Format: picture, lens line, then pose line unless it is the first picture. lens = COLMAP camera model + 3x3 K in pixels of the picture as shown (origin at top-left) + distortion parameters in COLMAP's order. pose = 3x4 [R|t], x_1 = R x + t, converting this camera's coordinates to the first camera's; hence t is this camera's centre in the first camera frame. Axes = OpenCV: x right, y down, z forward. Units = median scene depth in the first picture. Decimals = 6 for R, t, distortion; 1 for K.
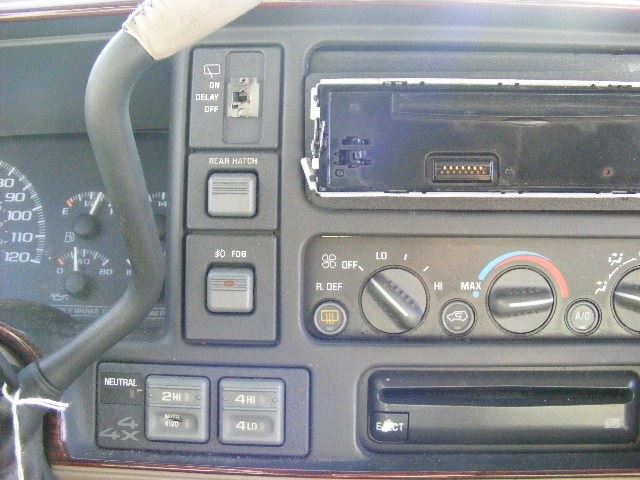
lens RADIAL K [[720.9, 0, 320.0], [0, 720.9, 240.0], [0, 0, 1]] dist [-0.244728, 0.220715]
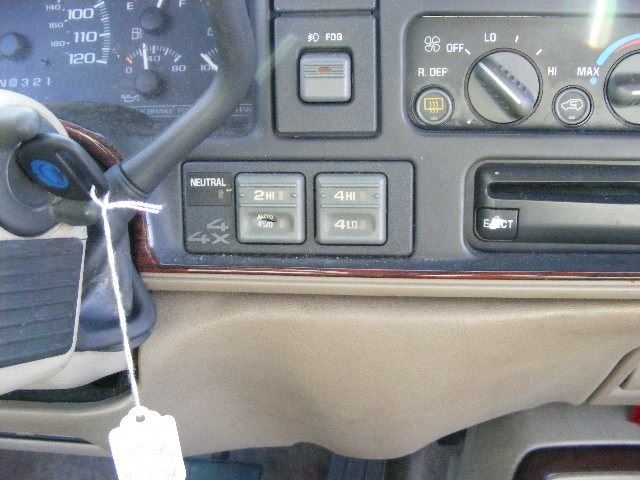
lens RADIAL K [[720.9, 0, 320.0], [0, 720.9, 240.0], [0, 0, 1]] dist [-0.244728, 0.220715]
pose [[0.997155, -0.009610, -0.074757, -0.065712], [0.029197, 0.963650, 0.265568, 0.028344], [0.069488, -0.266996, 0.961189, 0.076707]]
